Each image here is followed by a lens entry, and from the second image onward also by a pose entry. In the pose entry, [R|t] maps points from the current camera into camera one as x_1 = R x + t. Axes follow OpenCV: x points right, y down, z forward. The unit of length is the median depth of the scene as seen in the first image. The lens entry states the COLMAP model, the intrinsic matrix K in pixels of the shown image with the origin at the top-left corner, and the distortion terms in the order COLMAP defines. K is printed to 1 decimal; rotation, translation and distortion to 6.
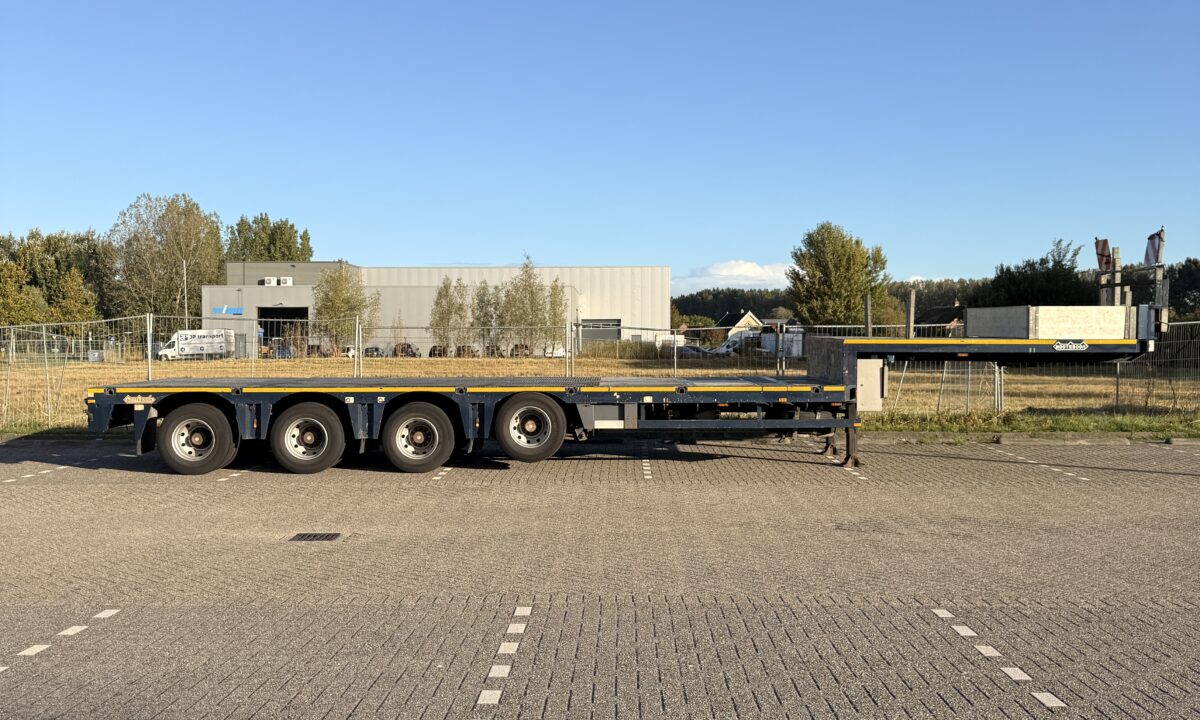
lens RADIAL K [[1129.2, 0, 610.8], [0, 1129.2, 363.5], [0, 0, 1]] dist [0.055474, 0.000000]
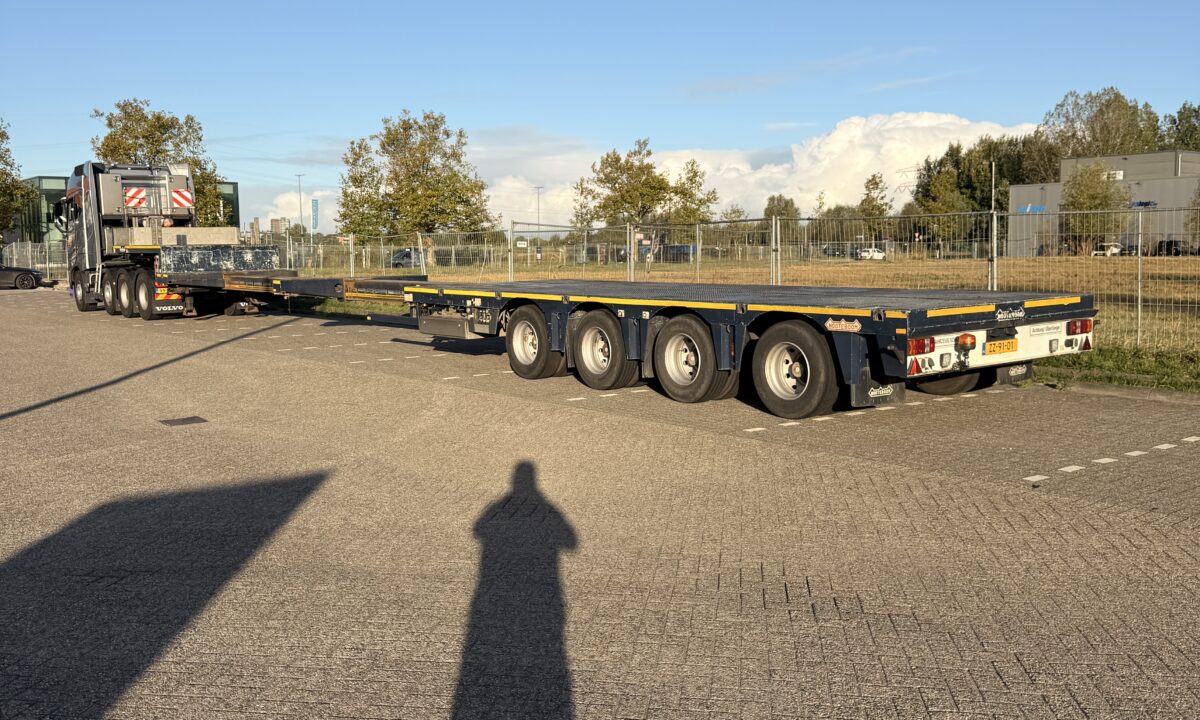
lens RADIAL K [[1129.2, 0, 613.7], [0, 1129.2, 383.9], [0, 0, 1]] dist [0.055474, 0.000000]
pose [[0.634506, 0.092103, -0.767411, 0.274468], [-0.009282, 0.993711, 0.111589, -0.002051], [0.772862, -0.063681, 0.631371, 0.070158]]
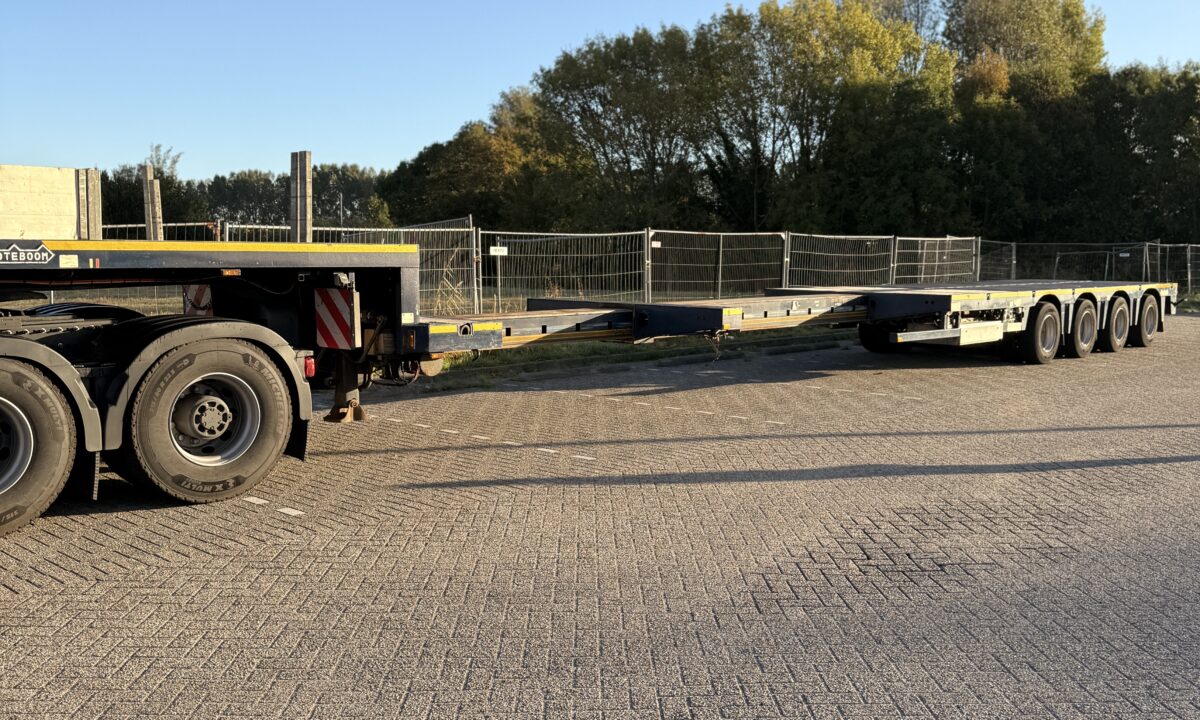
lens RADIAL K [[1129.2, 0, 602.2], [0, 1129.2, 356.2], [0, 0, 1]] dist [0.055474, 0.000000]
pose [[0.692831, -0.061261, 0.718493, -0.036779], [0.011343, 0.997187, 0.074085, -0.001027], [-0.721011, -0.043179, 0.691577, 0.081802]]
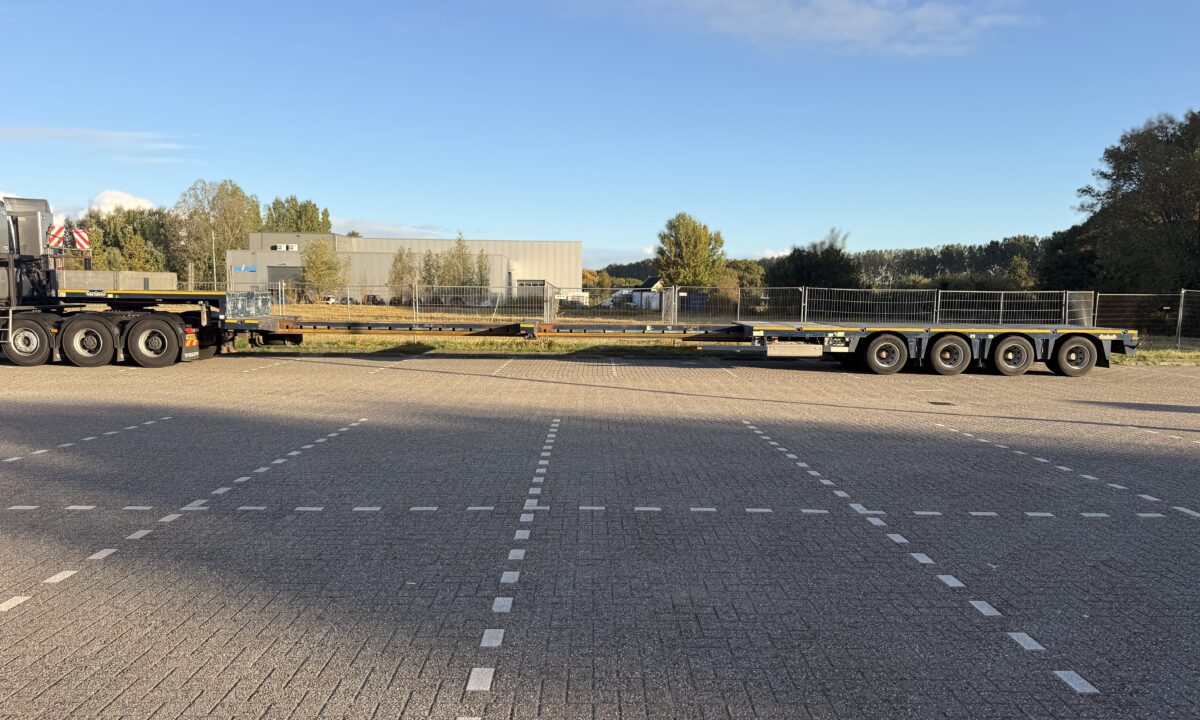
lens RADIAL K [[846.8, 0, 605.3], [0, 846.8, 362.3], [0, 0, 1]] dist [0.051154, -0.035550]
pose [[0.999443, 0.012357, 0.030988, 0.072928], [-0.014130, 0.998236, 0.057668, 0.000342], [-0.030221, -0.058073, 0.997855, -0.046986]]
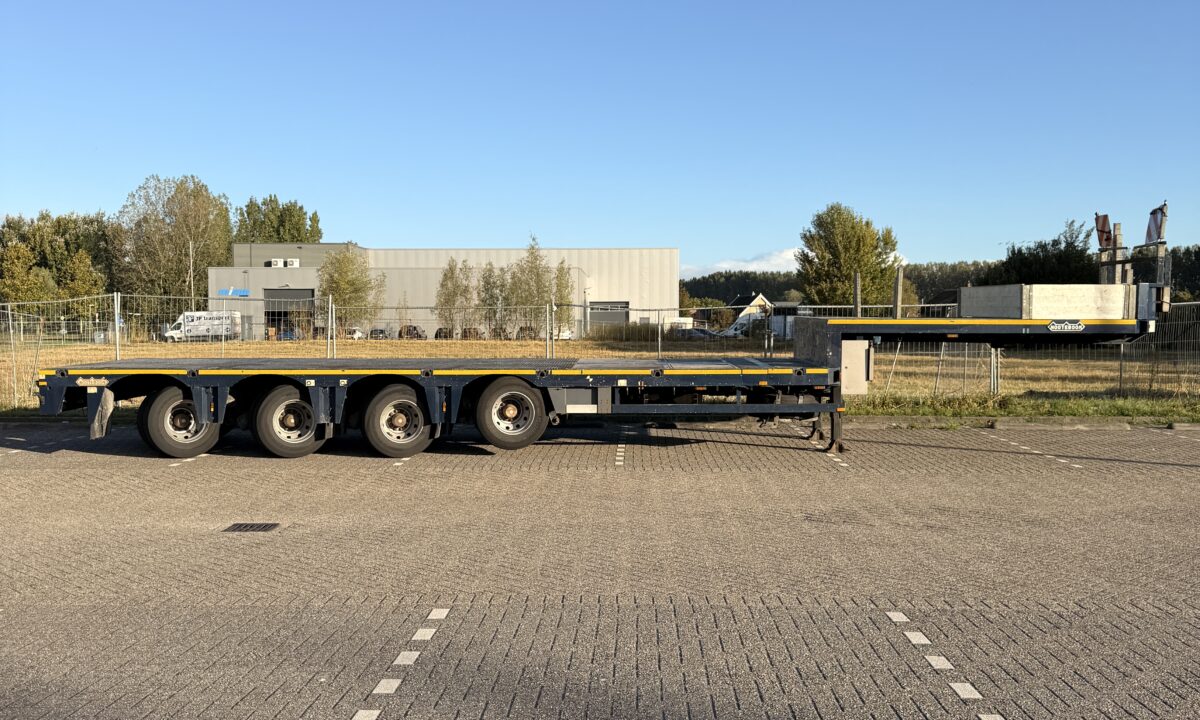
lens RADIAL K [[1129.2, 0, 609.5], [0, 1129.2, 371.6], [0, 0, 1]] dist [0.055474, 0.000000]
pose [[0.999930, 0.001442, -0.011775, 0.004949], [-0.001177, 0.999746, 0.022520, 0.000175], [0.011804, -0.022504, 0.999677, 0.006365]]
